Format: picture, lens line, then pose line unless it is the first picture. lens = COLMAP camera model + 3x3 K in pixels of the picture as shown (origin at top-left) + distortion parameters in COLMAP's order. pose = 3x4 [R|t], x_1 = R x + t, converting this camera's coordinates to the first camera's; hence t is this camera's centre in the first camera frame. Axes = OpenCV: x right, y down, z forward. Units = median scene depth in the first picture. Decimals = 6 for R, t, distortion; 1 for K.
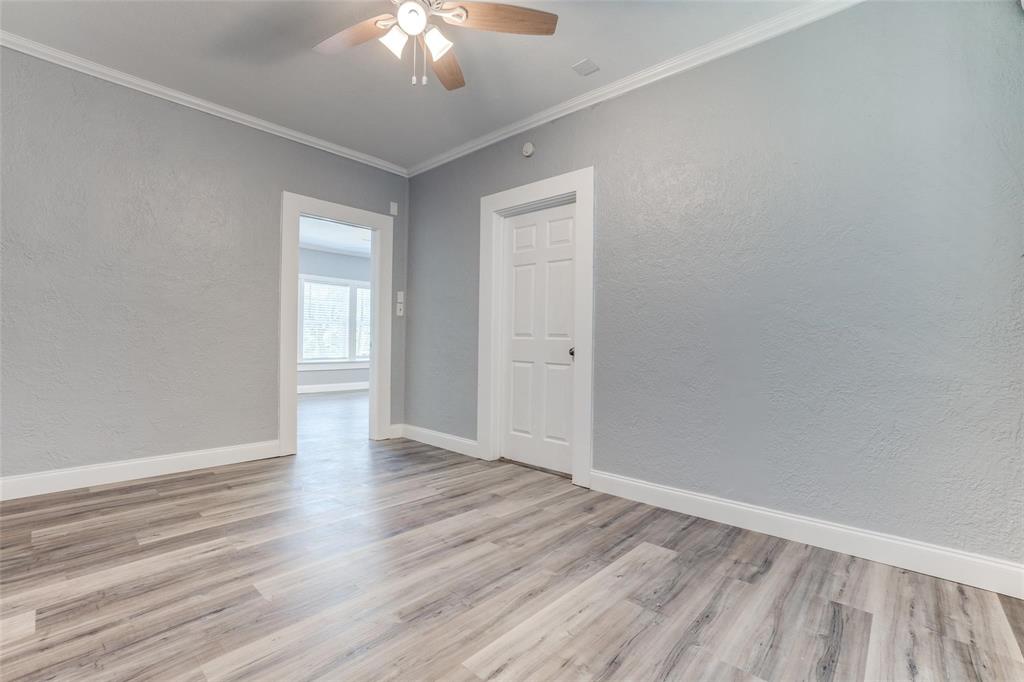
lens RADIAL K [[450.9, 0, 508.6], [0, 450.9, 343.0], [0, 0, 1]] dist [-0.063953, 0.021500]
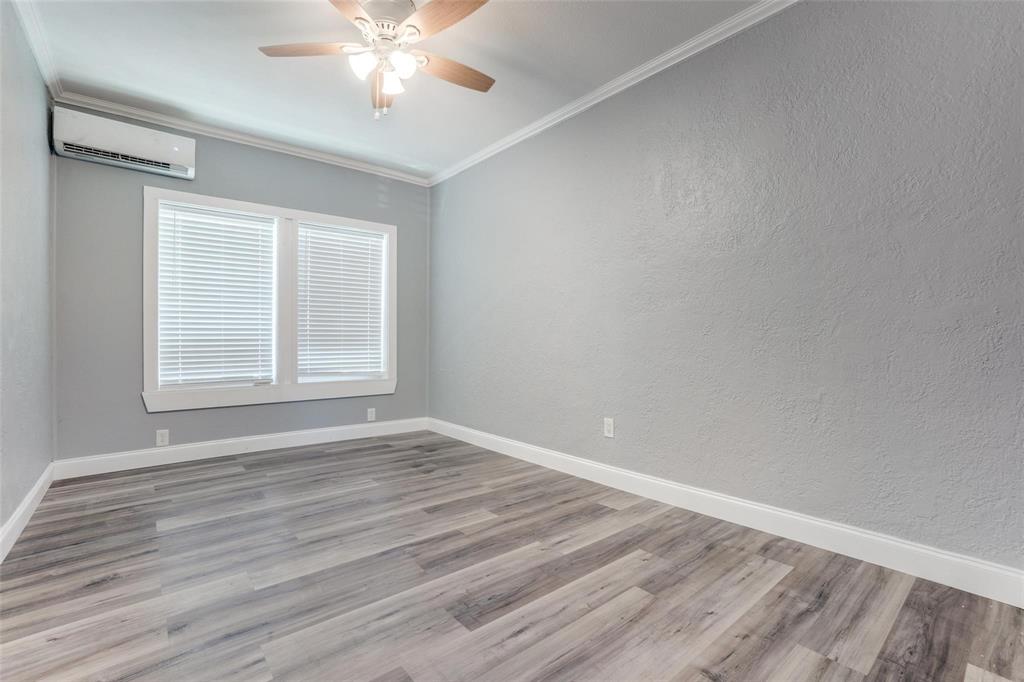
lens RADIAL K [[450.9, 0, 508.6], [0, 450.9, 343.0], [0, 0, 1]] dist [-0.063953, 0.021500]
pose [[-0.991056, -0.021737, 0.131667, -0.650783], [-0.020061, 0.999700, 0.014042, -0.017816], [-0.131933, 0.011275, -0.991195, 1.973186]]
